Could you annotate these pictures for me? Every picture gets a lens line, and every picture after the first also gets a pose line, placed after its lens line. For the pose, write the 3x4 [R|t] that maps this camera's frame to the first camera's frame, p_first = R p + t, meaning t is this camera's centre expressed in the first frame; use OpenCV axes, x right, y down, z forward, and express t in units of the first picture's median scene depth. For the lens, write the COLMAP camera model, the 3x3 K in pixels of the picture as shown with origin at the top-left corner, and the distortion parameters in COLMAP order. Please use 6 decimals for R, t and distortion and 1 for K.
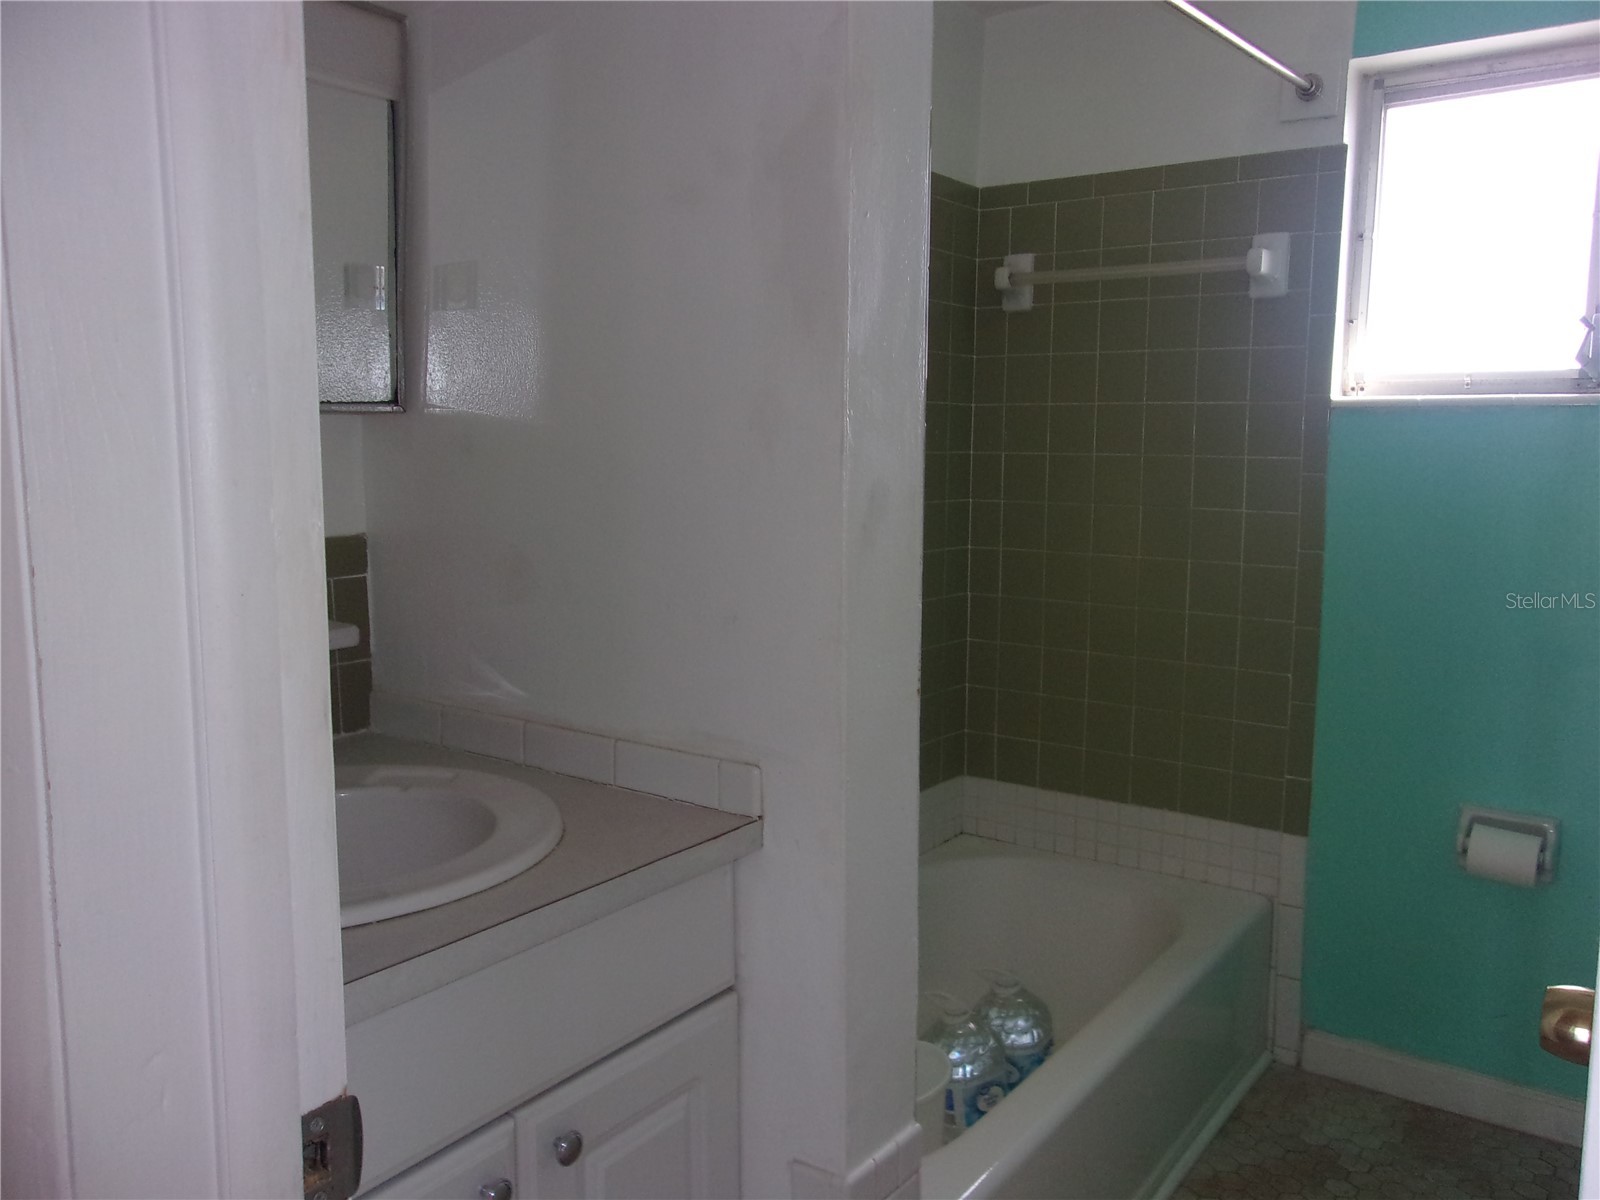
lens RADIAL K [[1272.4, 0, 800.0], [0, 1272.4, 600.0], [0, 0, 1]] dist [-0.006798, 0.018727]
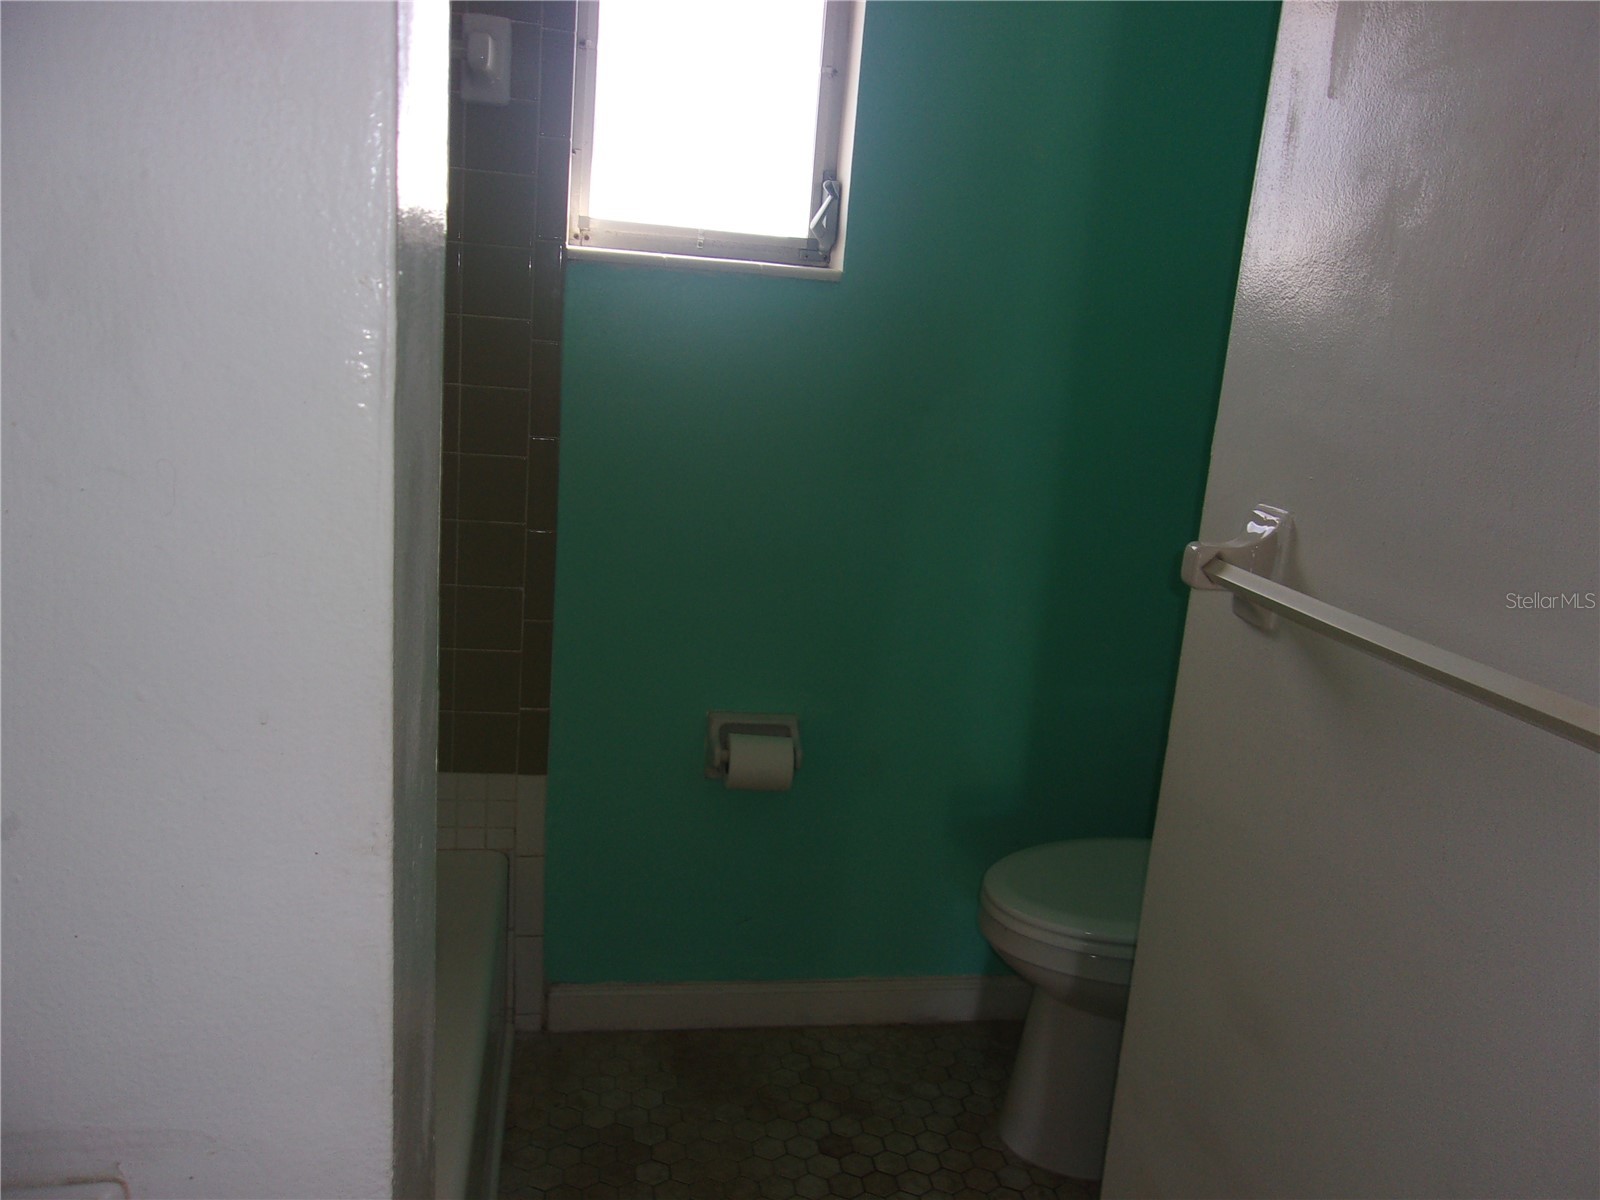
lens RADIAL K [[1272.4, 0, 800.0], [0, 1272.4, 600.0], [0, 0, 1]] dist [-0.006798, 0.018727]
pose [[0.699767, -0.113510, 0.705296, -0.069456], [0.020442, 0.990073, 0.139060, -0.044405], [-0.714079, -0.082892, 0.695140, 0.302700]]
